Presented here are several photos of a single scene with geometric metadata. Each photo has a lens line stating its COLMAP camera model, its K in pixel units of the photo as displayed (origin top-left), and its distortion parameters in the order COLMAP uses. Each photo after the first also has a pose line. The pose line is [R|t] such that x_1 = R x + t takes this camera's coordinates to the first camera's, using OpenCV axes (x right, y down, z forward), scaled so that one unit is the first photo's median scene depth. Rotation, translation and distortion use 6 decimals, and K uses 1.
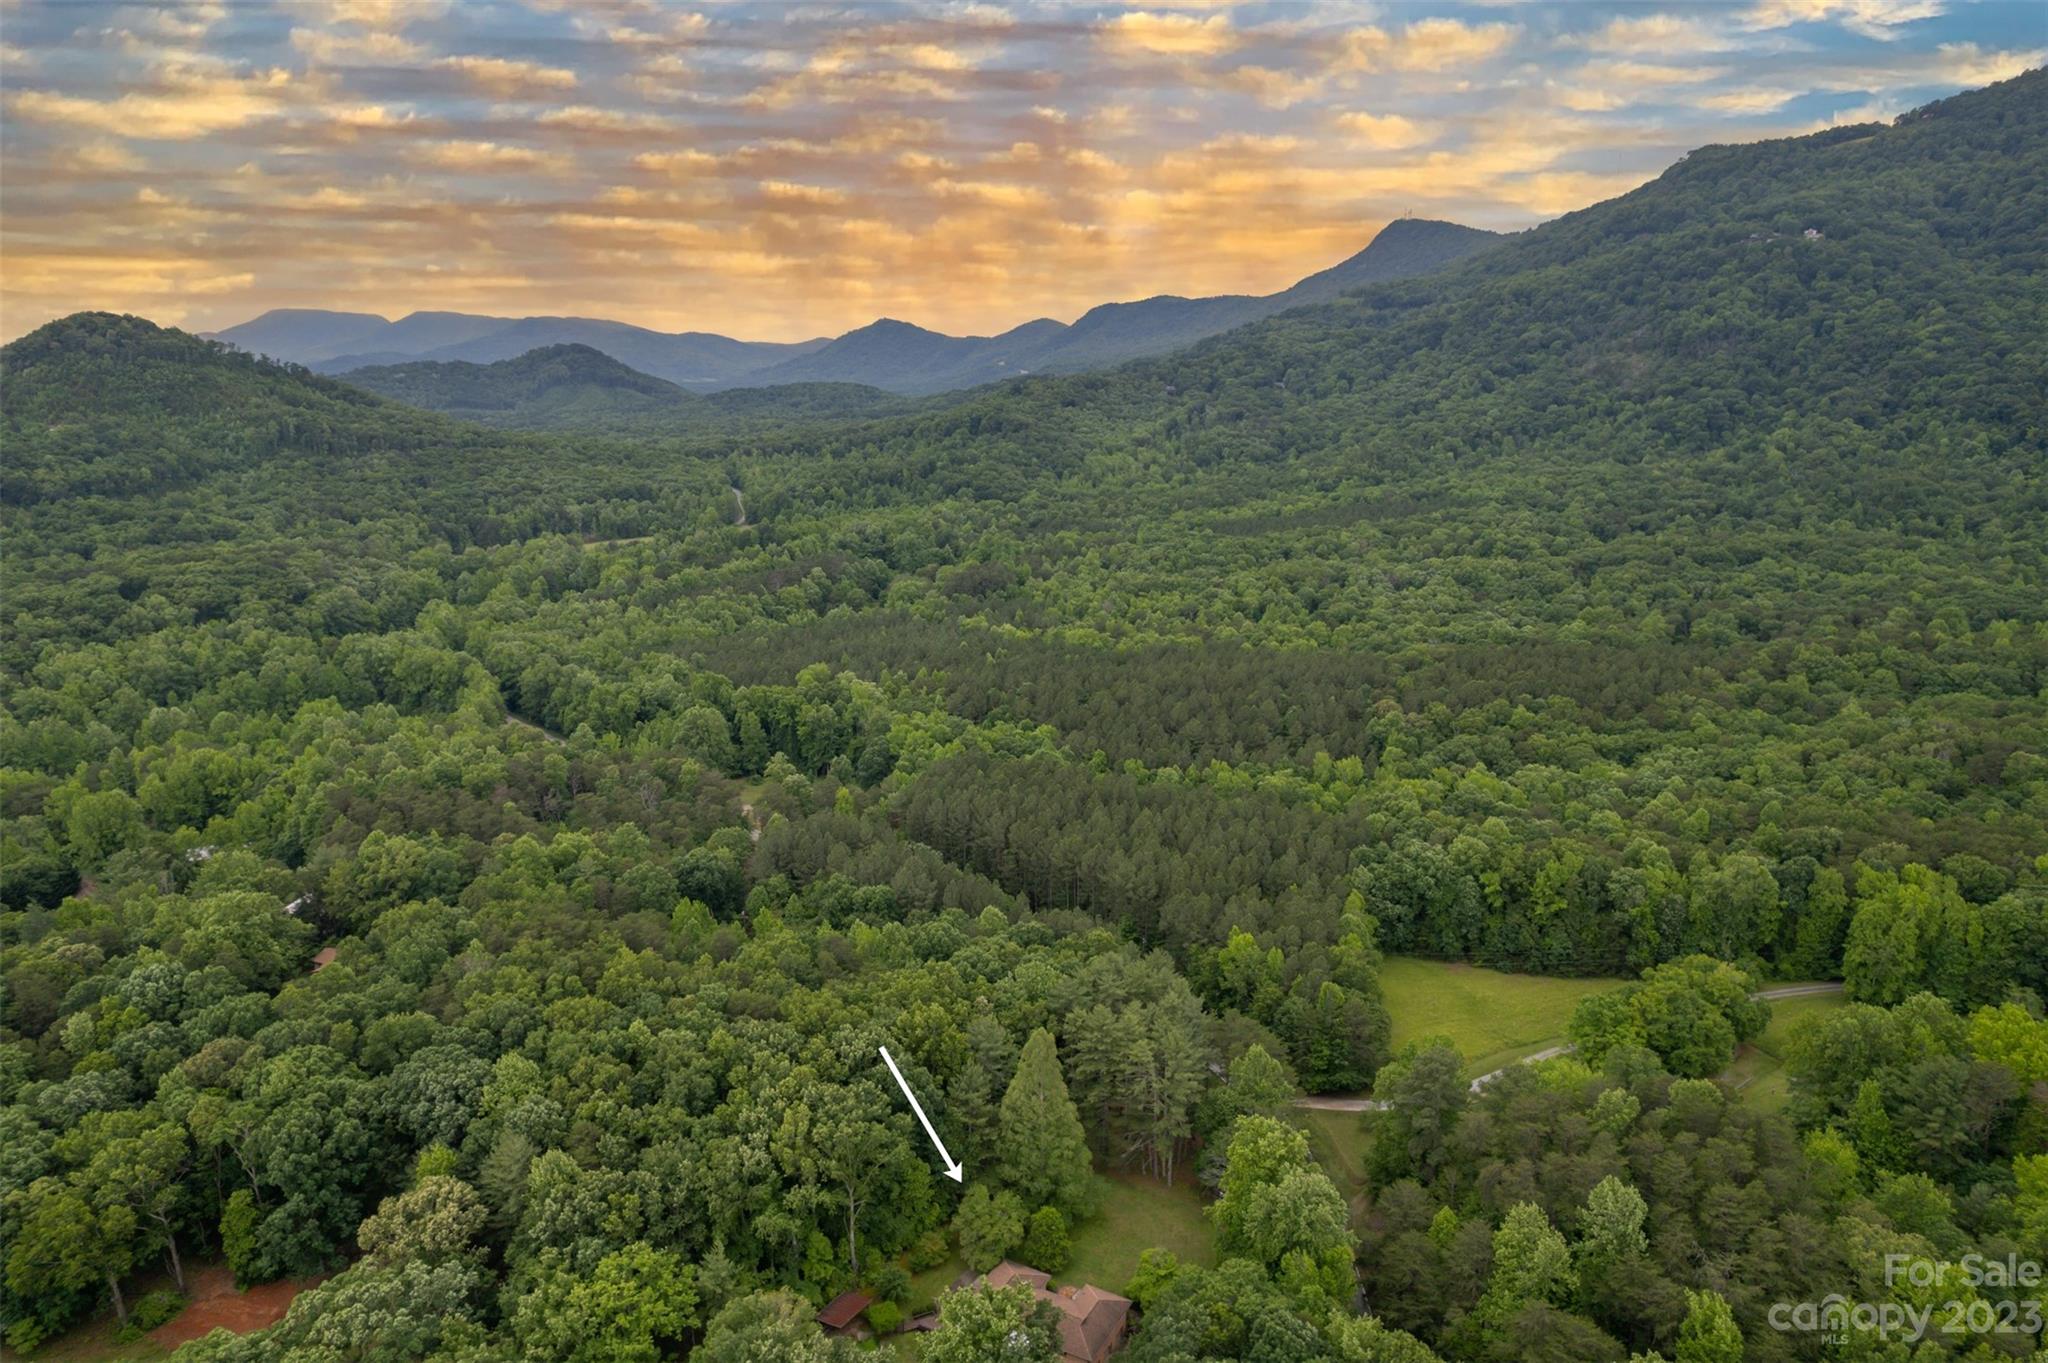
lens RADIAL K [[1309.0, 0, 1026.4], [0, 1309.0, 687.8], [0, 0, 1]] dist [-0.074244, 0.061684]
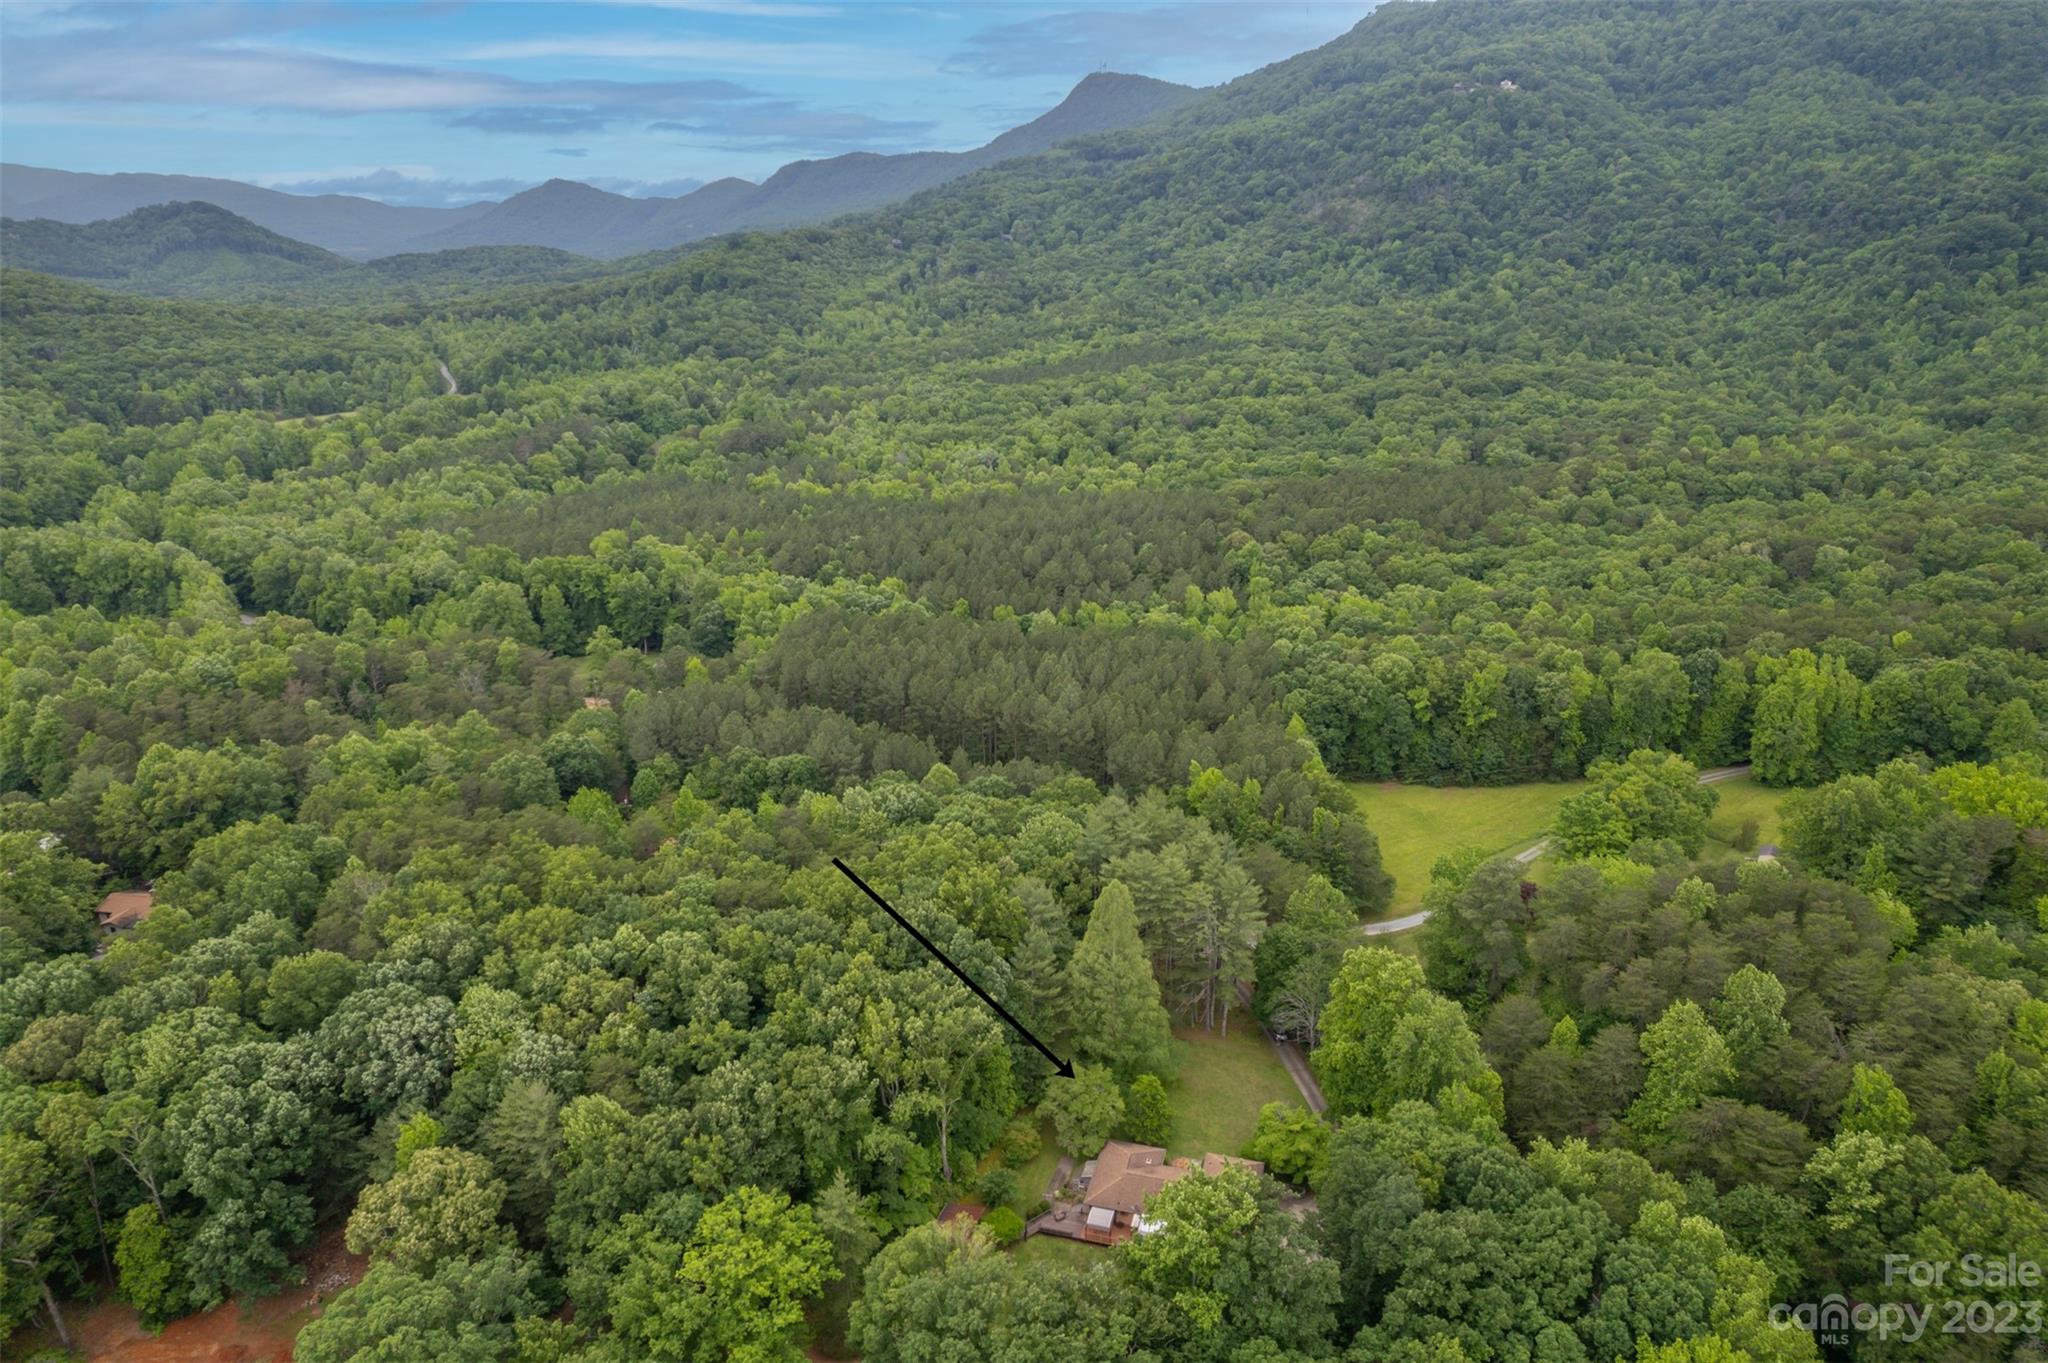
lens RADIAL K [[1309.0, 0, 1026.4], [0, 1309.0, 687.8], [0, 0, 1]] dist [-0.074244, 0.061684]
pose [[0.973867, -0.077080, 0.213637, -0.100304], [0.056124, 0.993150, 0.102483, 0.017097], [-0.220073, -0.087814, 0.971523, 0.074556]]
